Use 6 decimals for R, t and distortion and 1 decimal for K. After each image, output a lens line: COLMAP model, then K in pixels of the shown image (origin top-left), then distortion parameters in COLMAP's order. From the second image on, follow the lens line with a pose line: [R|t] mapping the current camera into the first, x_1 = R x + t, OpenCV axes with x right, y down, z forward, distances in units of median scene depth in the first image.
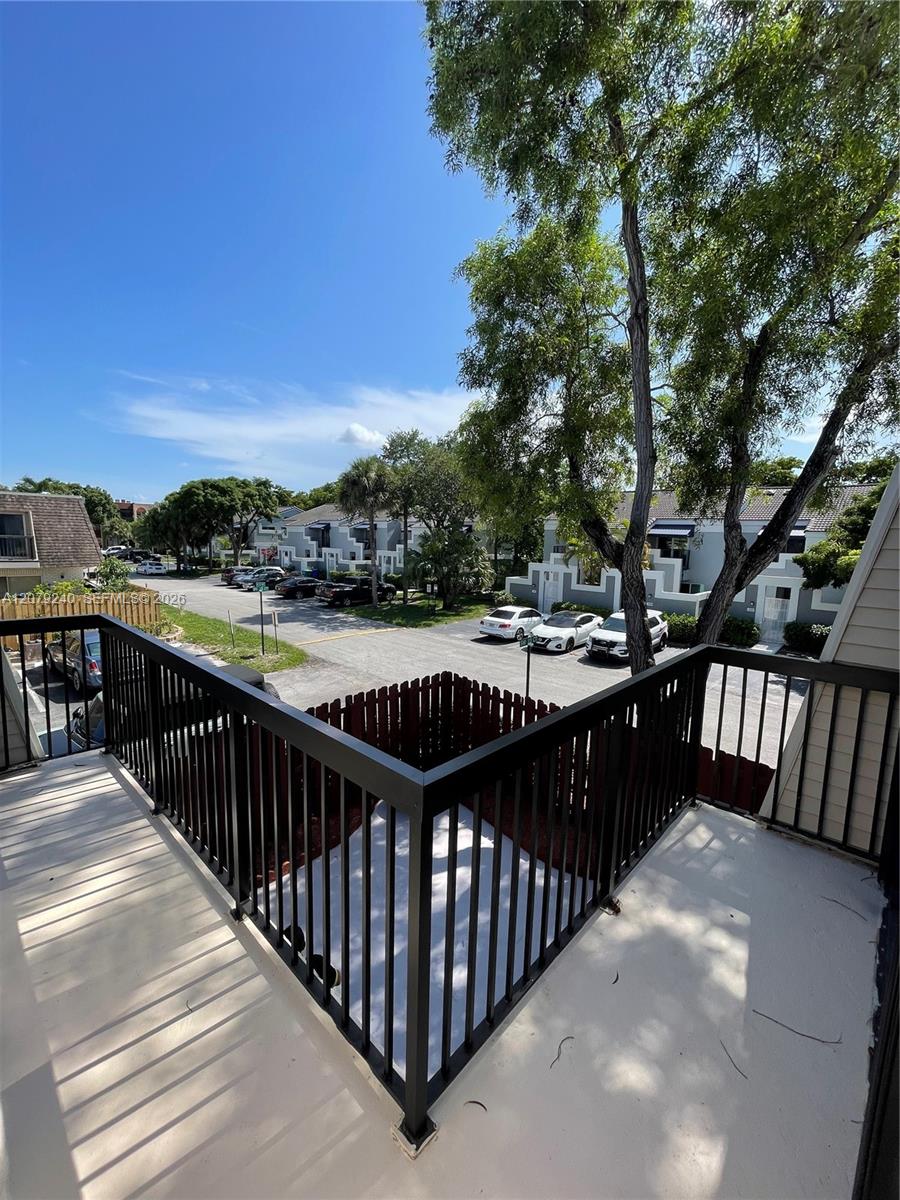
lens RADIAL K [[484.4, 0, 459.0], [0, 484.4, 598.6], [0, 0, 1]] dist [0.000225, -0.002507]
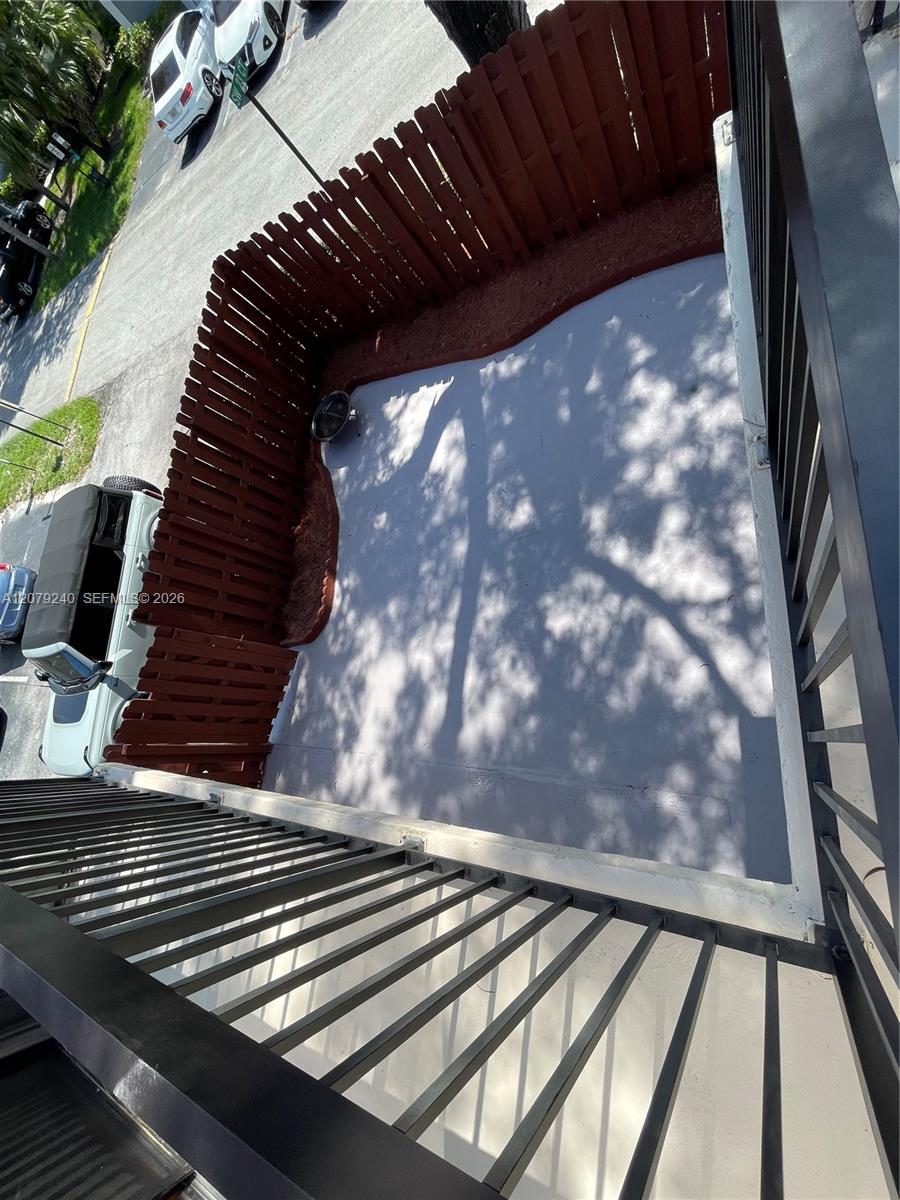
lens RADIAL K [[484.4, 0, 459.0], [0, 484.4, 598.6], [0, 0, 1]] dist [0.000225, -0.002507]
pose [[0.647175, -0.721920, -0.244942, 0.008136], [0.605573, 0.291656, 0.740418, 0.001207], [-0.463083, -0.627510, 0.625928, 0.078610]]
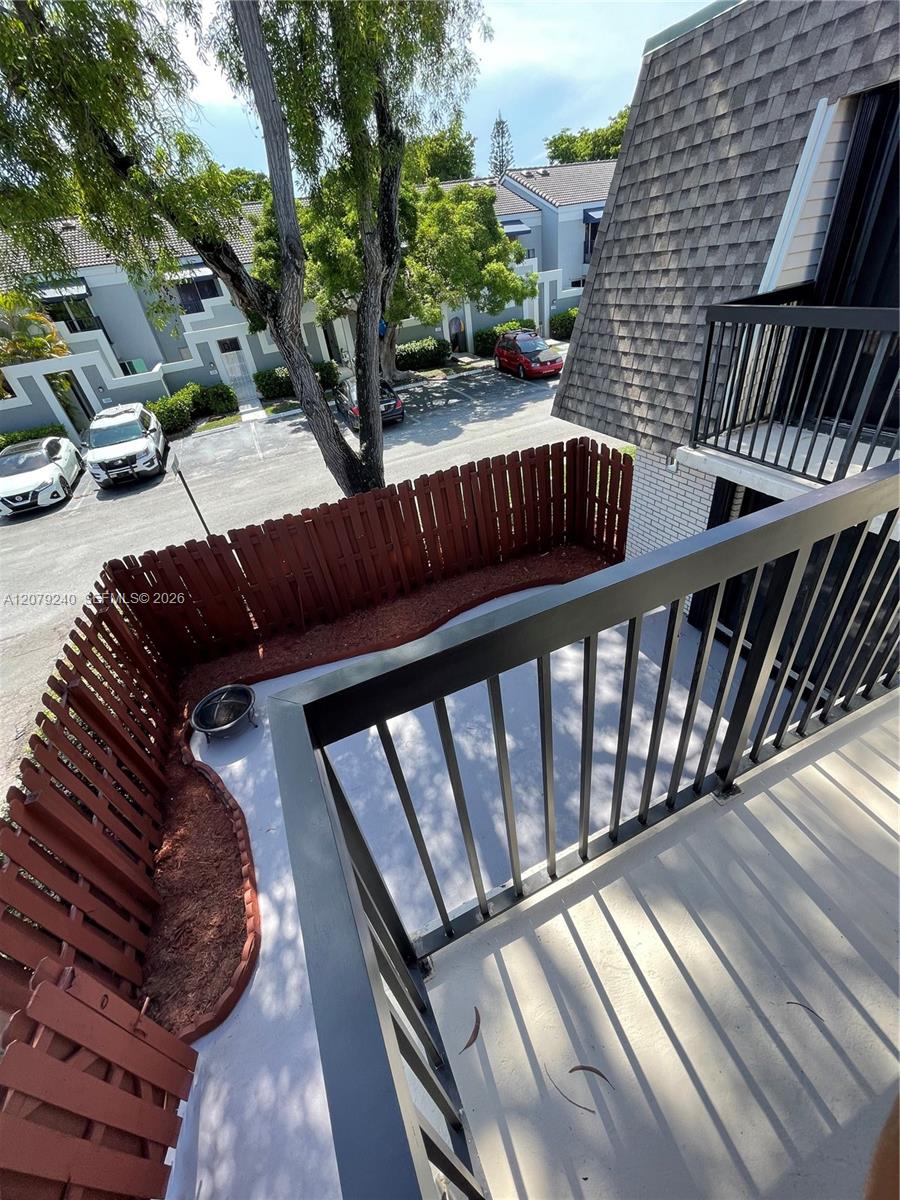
lens RADIAL K [[484.4, 0, 459.0], [0, 484.4, 598.6], [0, 0, 1]] dist [0.000225, -0.002507]
pose [[0.392520, -0.593721, 0.702441, -0.143393], [0.244931, 0.803633, 0.542386, -0.017894], [-0.886531, -0.040848, 0.460863, 0.144484]]
